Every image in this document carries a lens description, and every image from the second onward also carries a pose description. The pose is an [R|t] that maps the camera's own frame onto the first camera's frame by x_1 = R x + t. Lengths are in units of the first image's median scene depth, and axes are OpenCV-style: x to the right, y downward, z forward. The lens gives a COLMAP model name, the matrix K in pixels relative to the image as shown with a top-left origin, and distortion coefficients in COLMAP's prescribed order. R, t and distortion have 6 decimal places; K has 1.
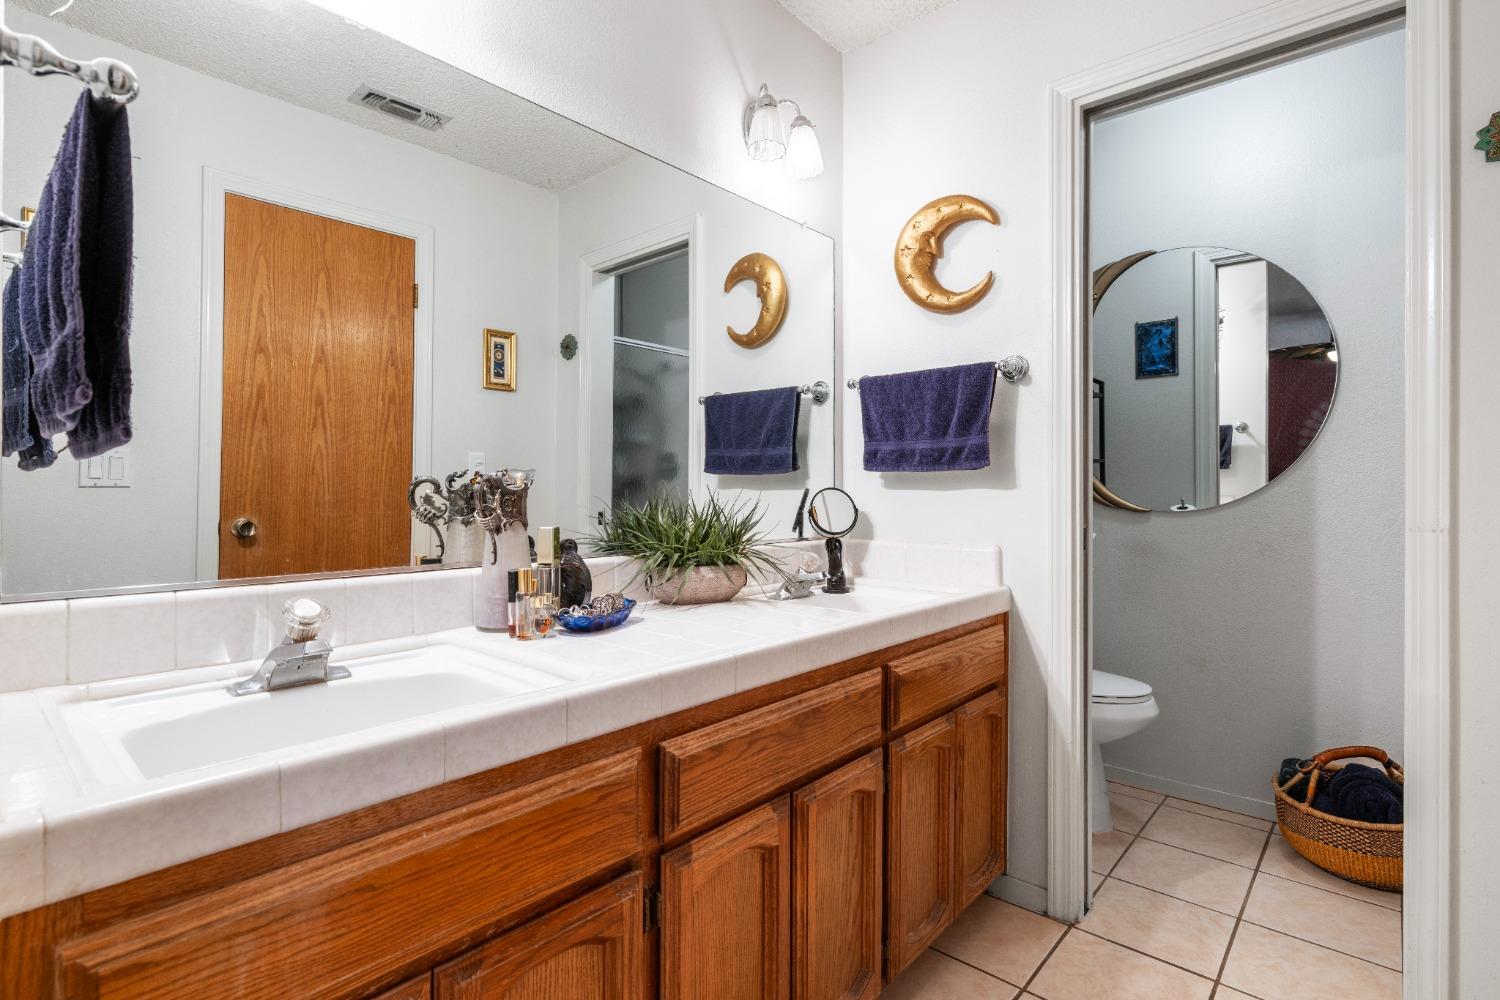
lens RADIAL K [[718.4, 0, 750.0], [0, 718.4, 500.0], [0, 0, 1]] dist [0.095810, 0.000109]
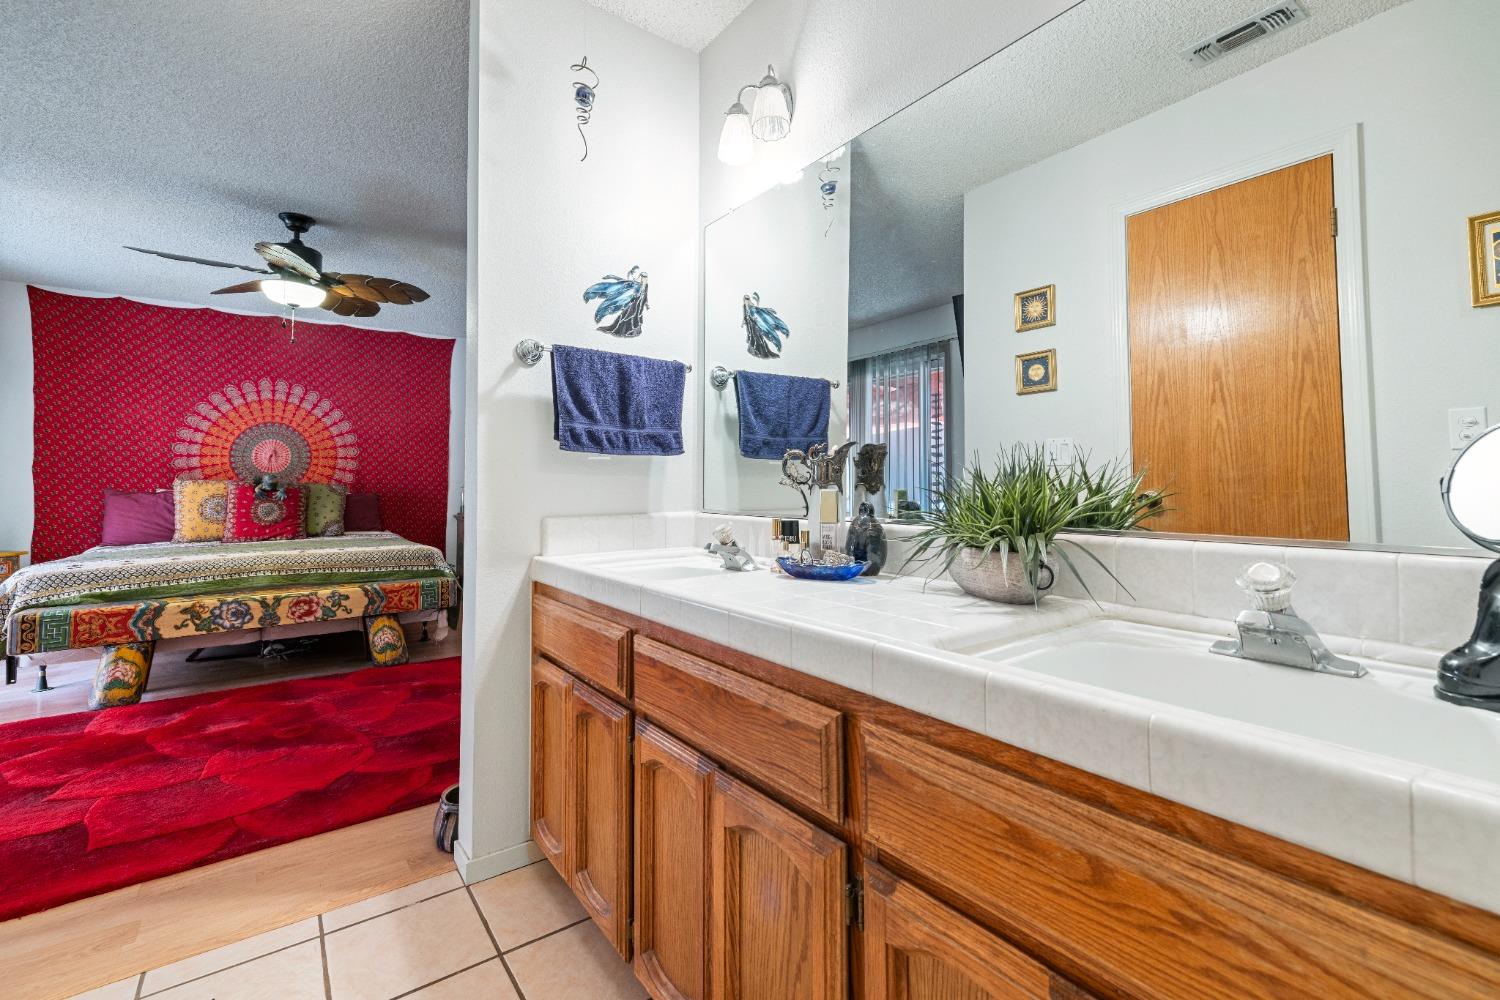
lens RADIAL K [[697.2, 0, 750.0], [0, 697.2, 500.0], [0, 0, 1]] dist [0.002700, 0.000516]
pose [[-0.196208, 0.038965, -0.979788, 0.481016], [-0.011178, 0.999056, 0.041969, 0.000000], [0.980499, 0.019187, -0.195587, 0.598861]]
